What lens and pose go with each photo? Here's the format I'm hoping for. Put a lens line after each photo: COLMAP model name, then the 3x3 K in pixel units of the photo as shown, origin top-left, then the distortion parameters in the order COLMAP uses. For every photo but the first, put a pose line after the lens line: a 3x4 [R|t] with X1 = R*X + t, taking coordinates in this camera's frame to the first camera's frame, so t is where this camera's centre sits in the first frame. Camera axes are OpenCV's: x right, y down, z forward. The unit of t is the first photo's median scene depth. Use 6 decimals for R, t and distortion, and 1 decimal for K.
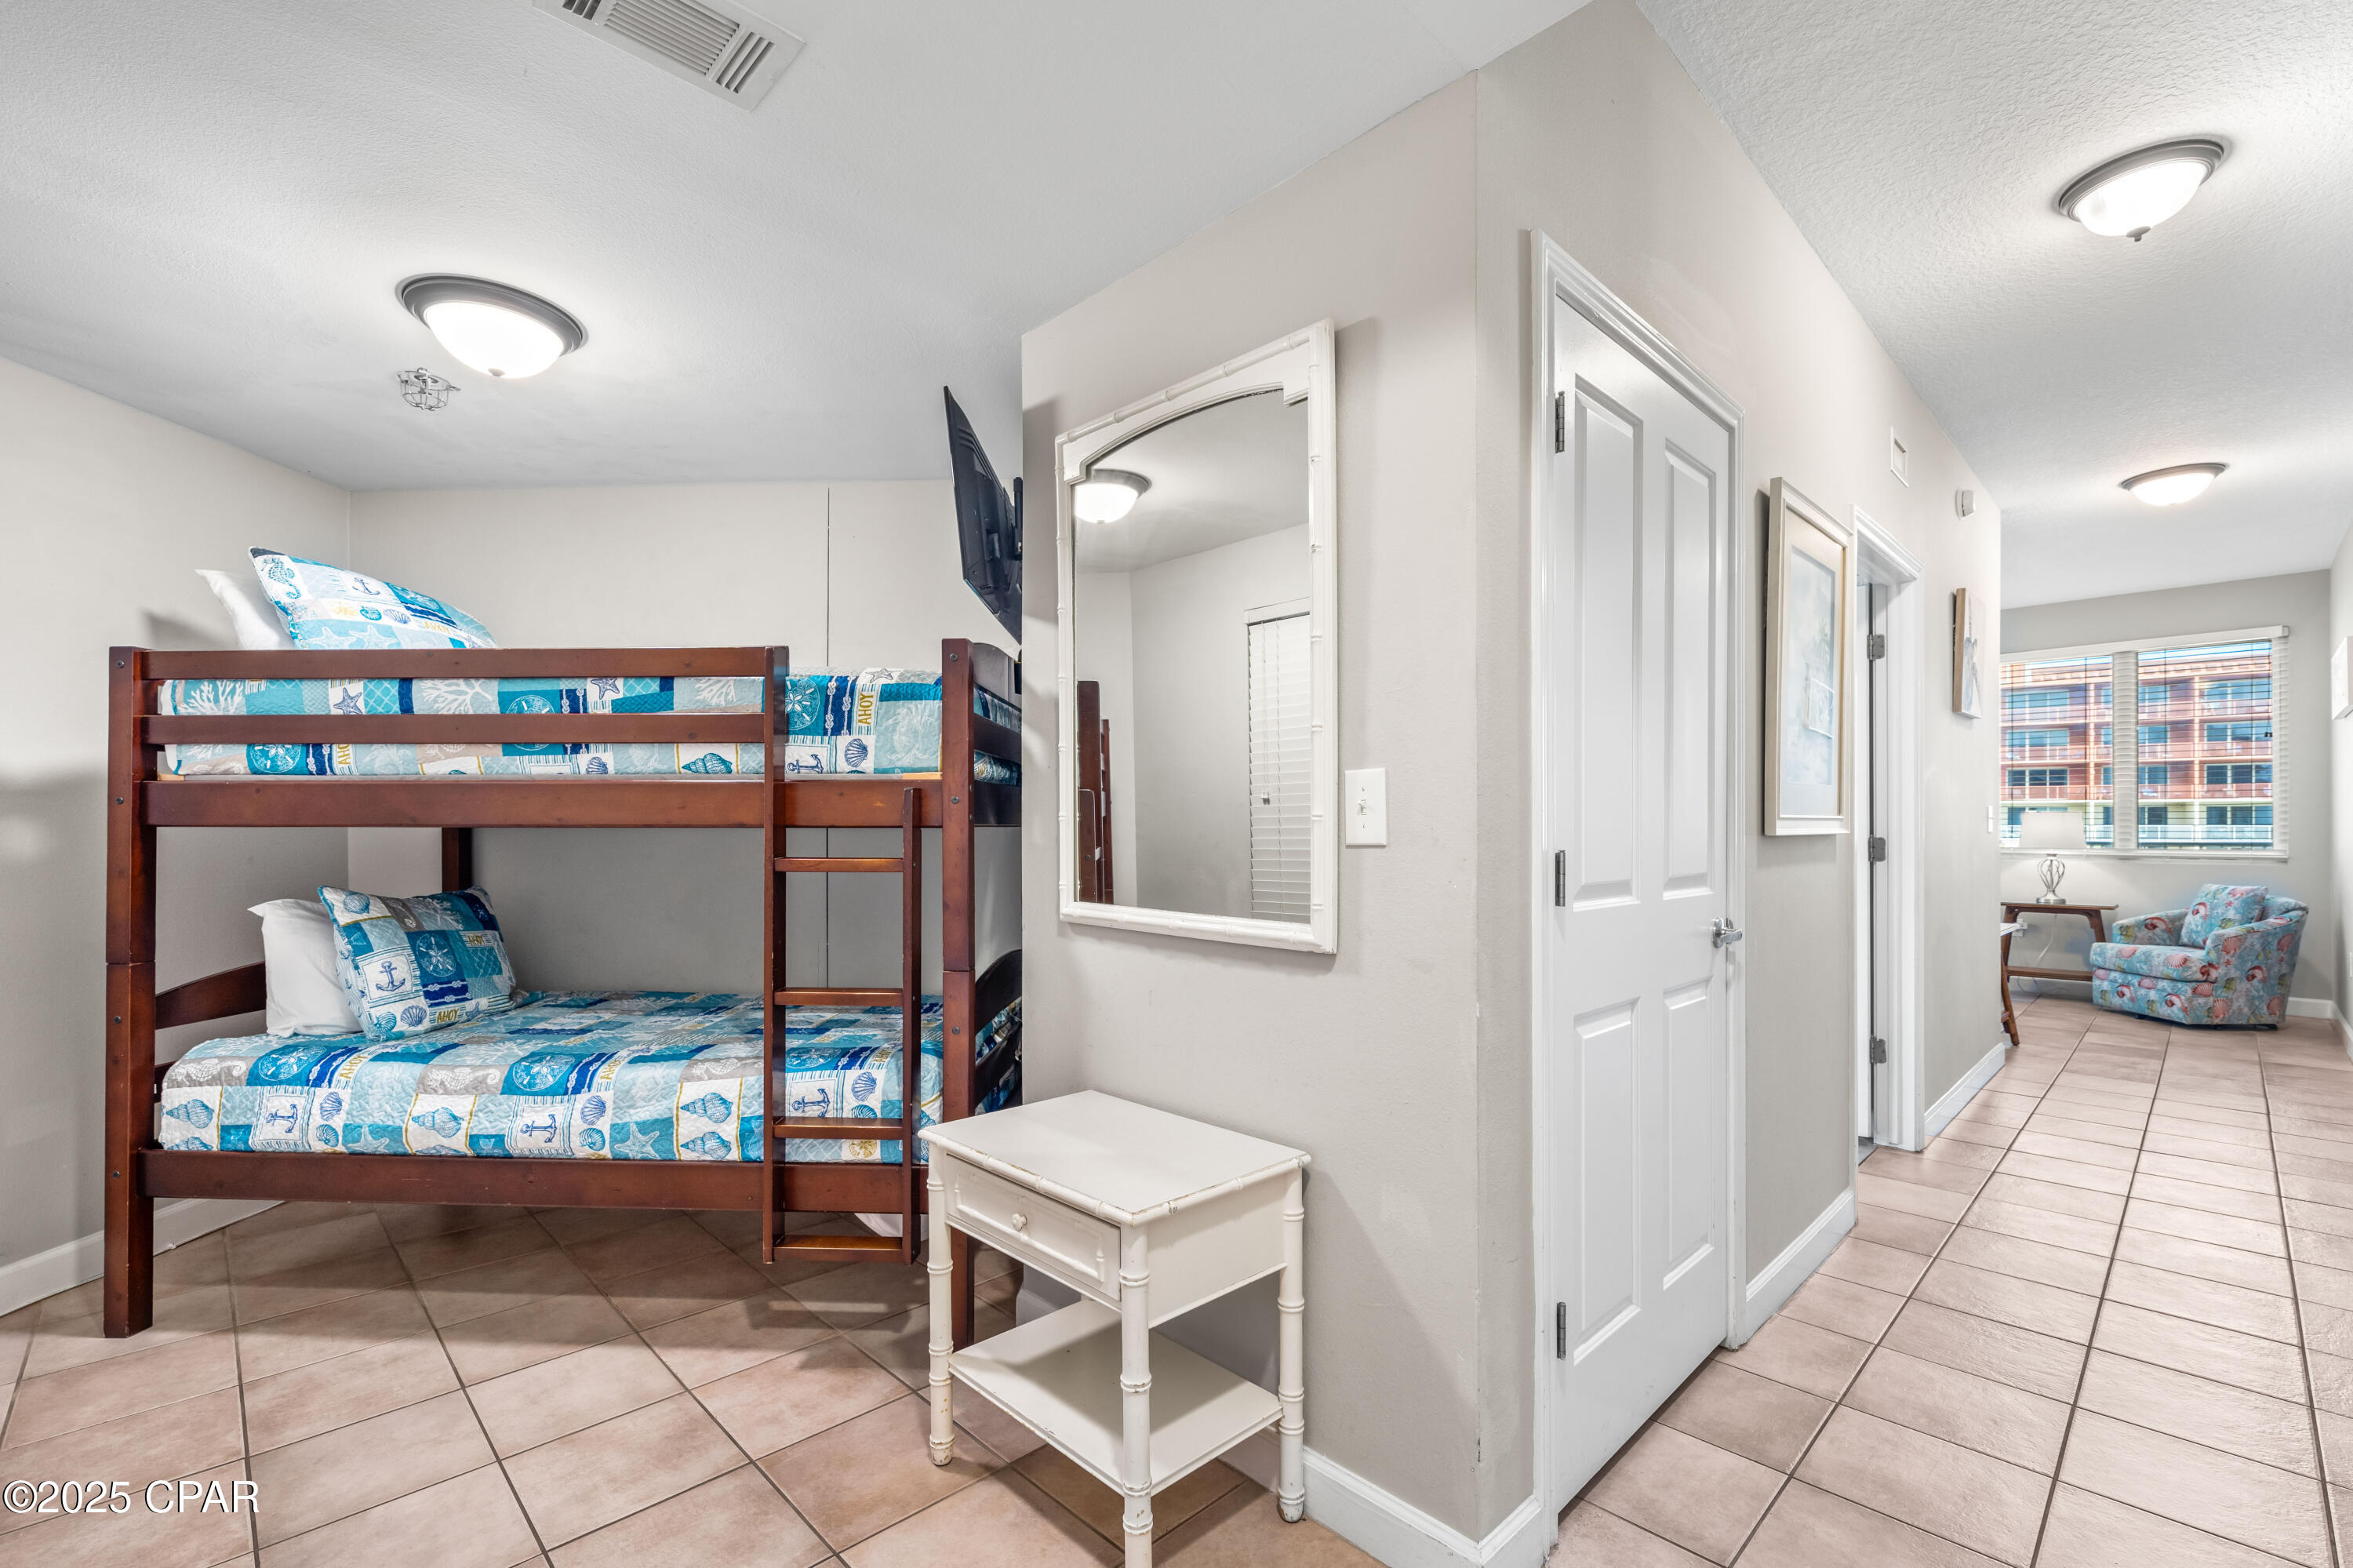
lens RADIAL K [[1019.4, 0, 1157.6], [0, 1019.4, 818.5], [0, 0, 1]] dist [0.001151, -0.000749]
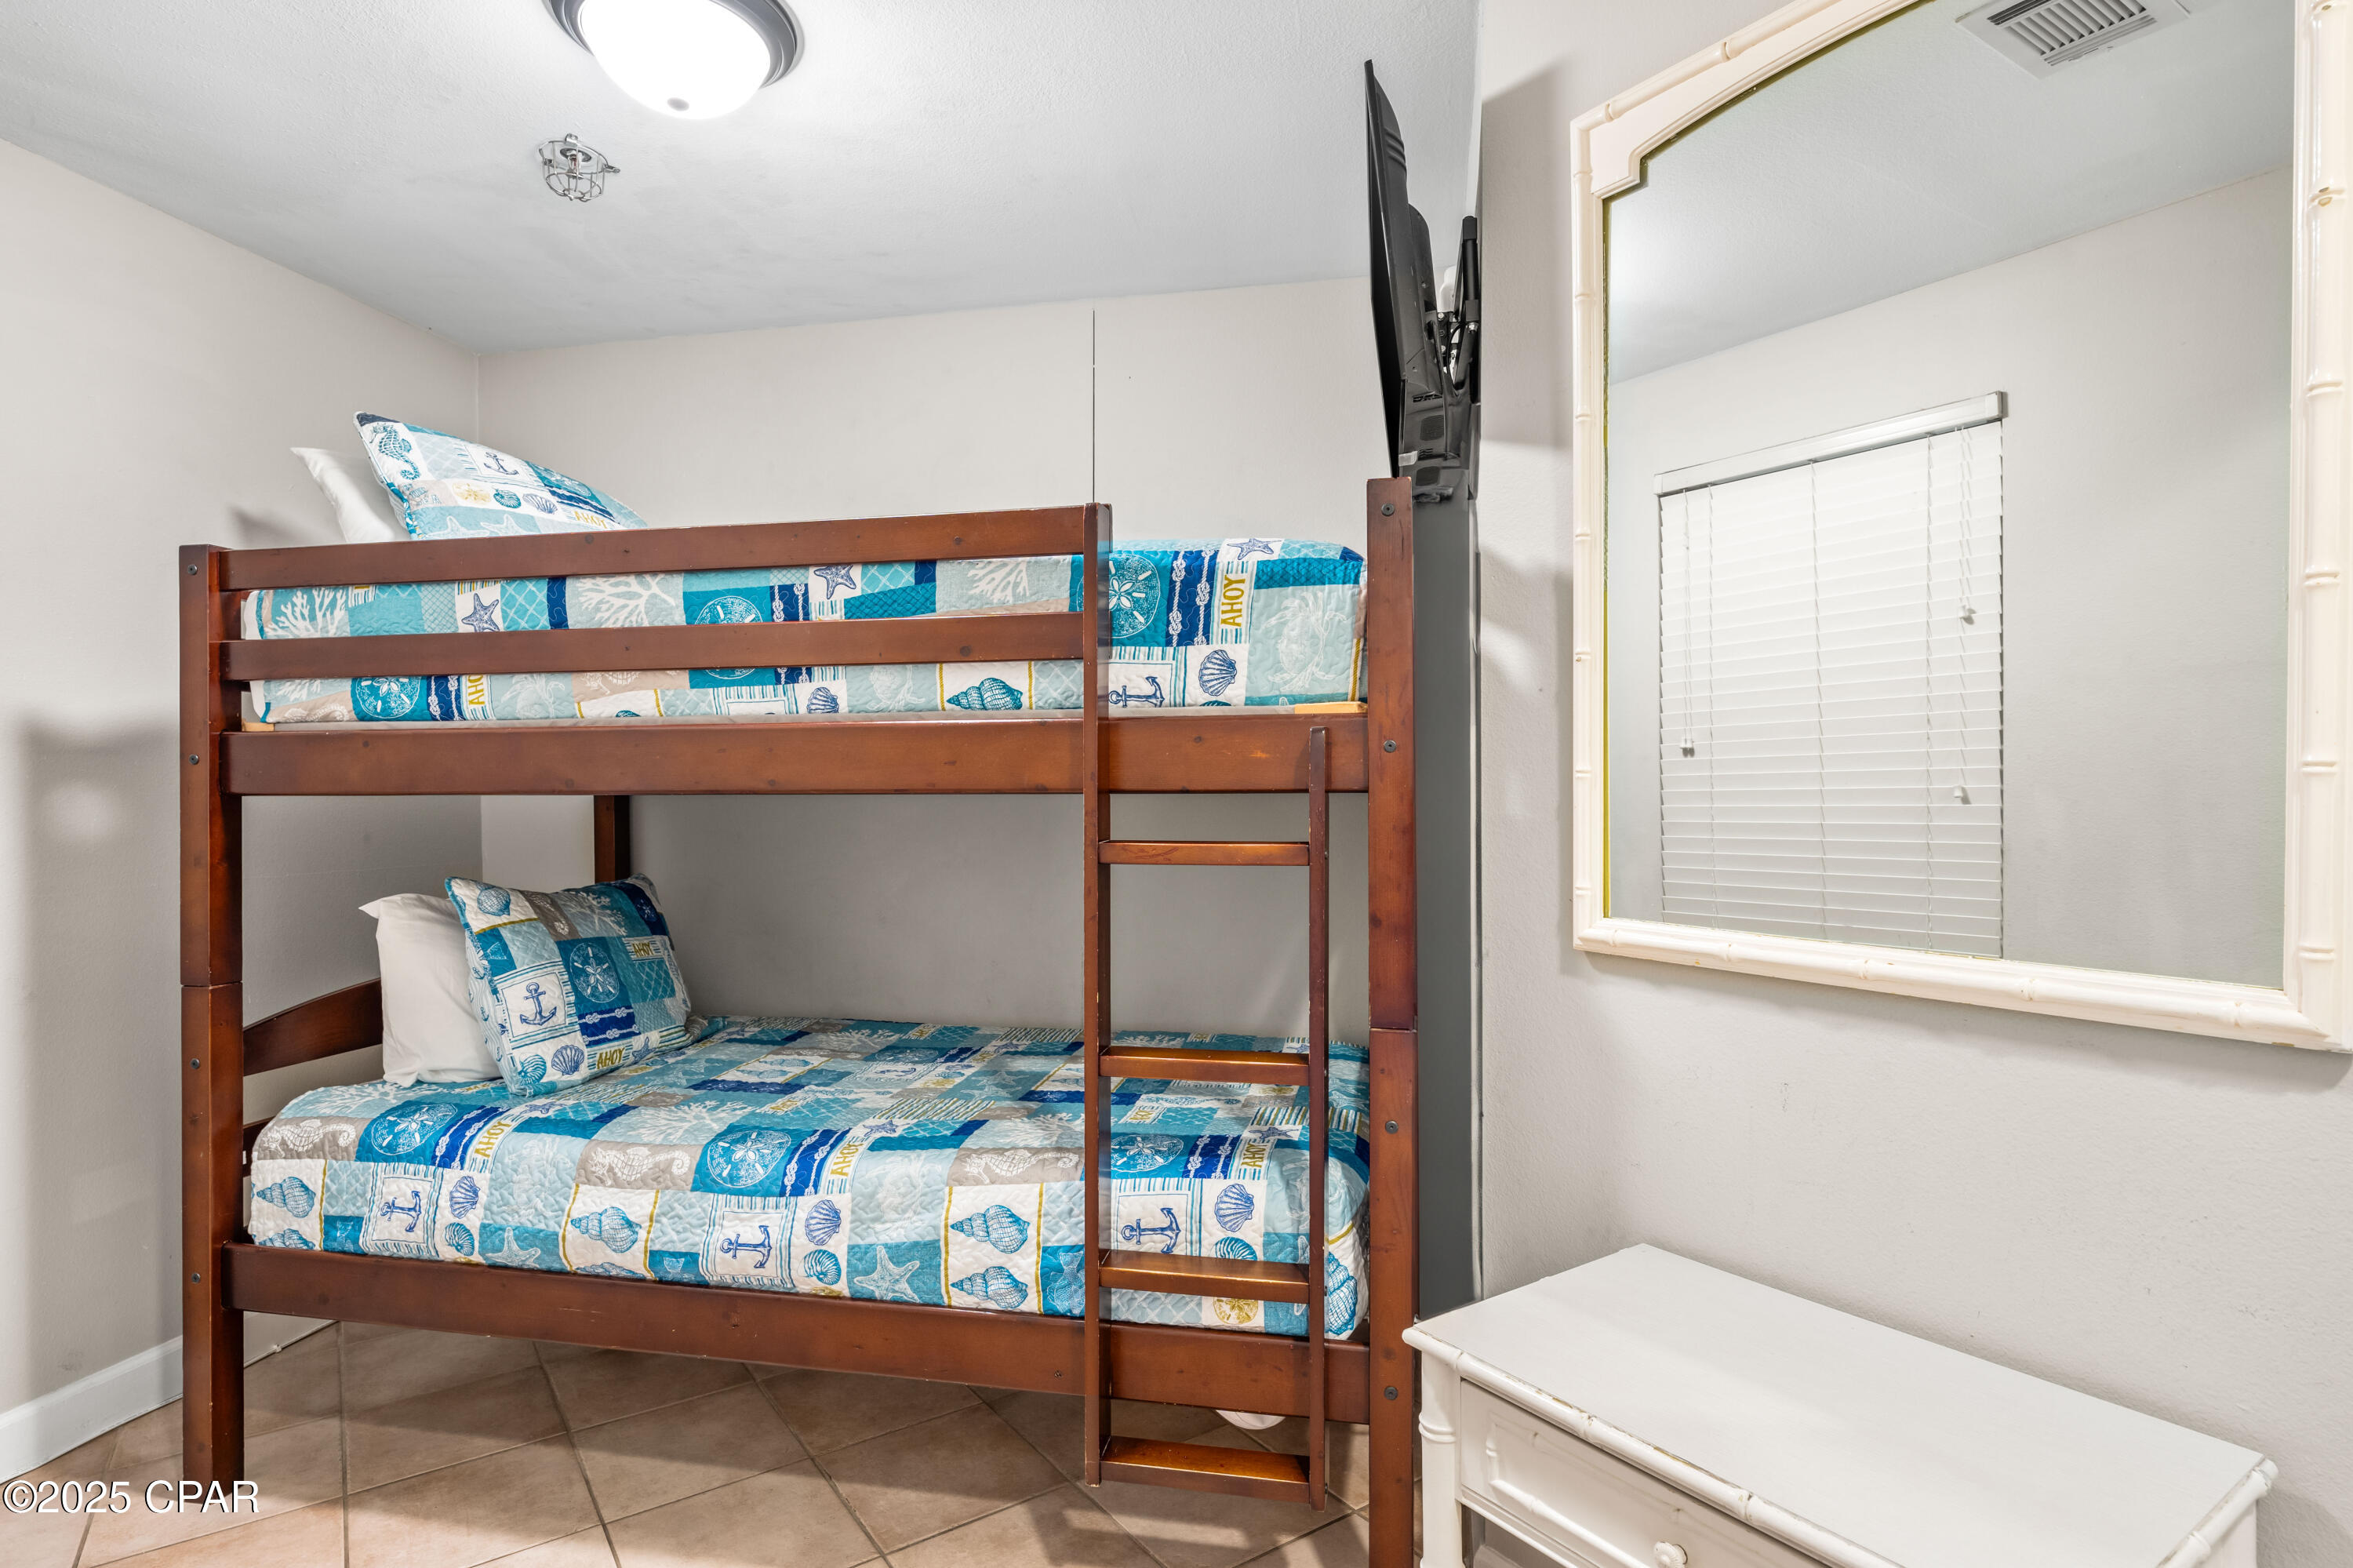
lens RADIAL K [[1219.5, 0, 1176.3], [0, 1219.5, 789.4], [0, 0, 1]] dist [0.005043, -0.000276]
pose [[0.988458, -0.004833, -0.151418, -0.201102], [0.005946, 0.999959, 0.006898, 0.001636], [0.151378, -0.007719, 0.988446, 0.249690]]
